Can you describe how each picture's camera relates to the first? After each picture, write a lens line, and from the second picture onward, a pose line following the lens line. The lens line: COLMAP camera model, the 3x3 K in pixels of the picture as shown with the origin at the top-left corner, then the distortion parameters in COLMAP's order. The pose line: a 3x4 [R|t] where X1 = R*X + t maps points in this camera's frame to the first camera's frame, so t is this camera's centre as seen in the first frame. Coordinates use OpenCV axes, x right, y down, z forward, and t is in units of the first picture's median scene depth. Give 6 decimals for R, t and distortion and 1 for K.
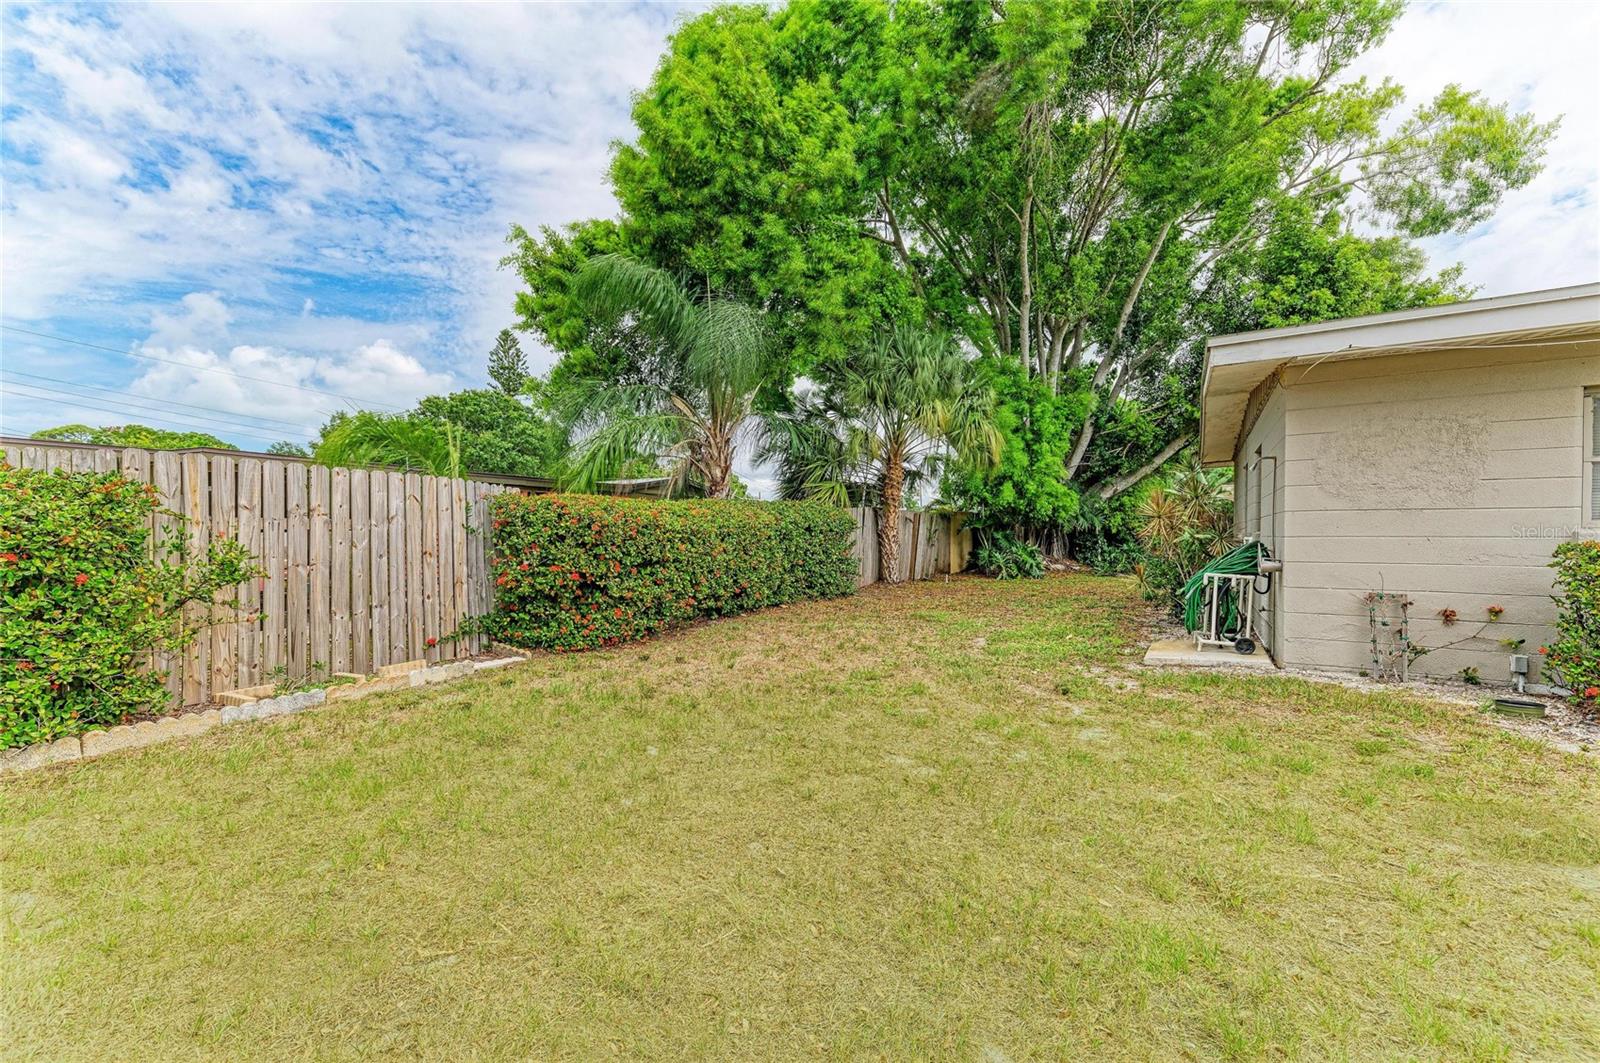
lens RADIAL K [[621.9, 0, 804.4], [0, 621.9, 538.1], [0, 0, 1]] dist [0.010309, -0.000573]
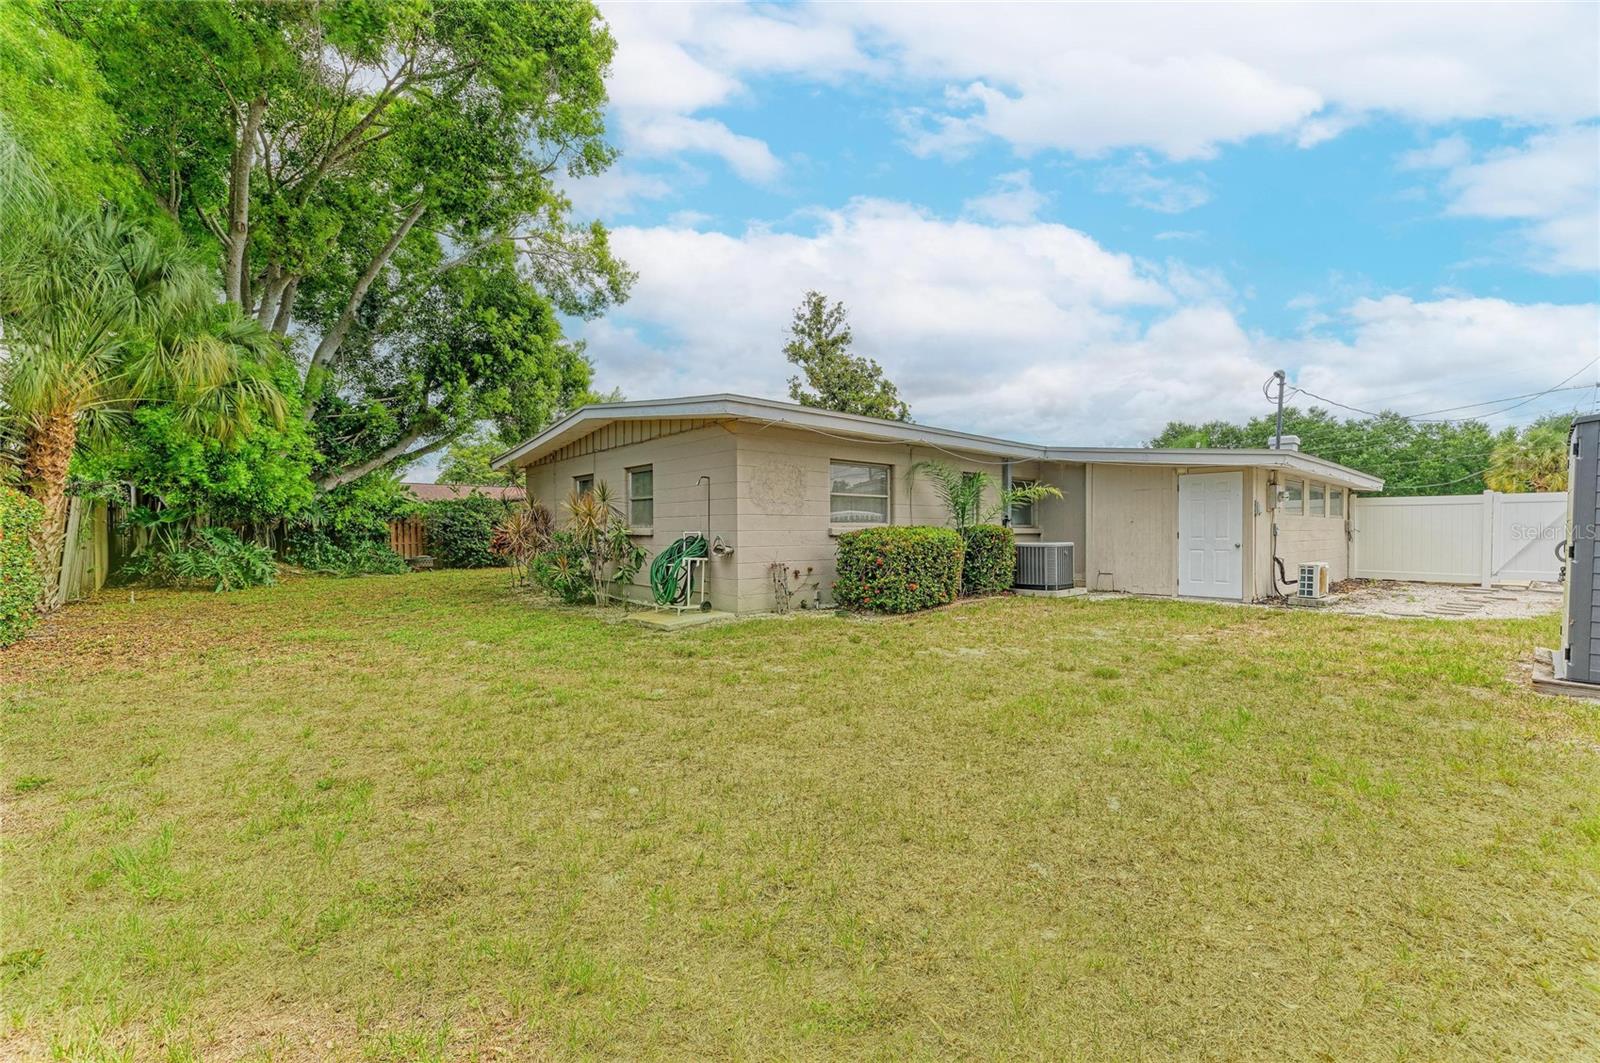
lens RADIAL K [[621.9, 0, 805.0], [0, 621.9, 532.7], [0, 0, 1]] dist [0.010309, -0.000573]
pose [[0.326807, 0.000993, 0.945091, -0.160056], [0.005374, 0.999981, -0.002909, 0.002118], [-0.945076, 0.006029, 0.326795, 0.088285]]
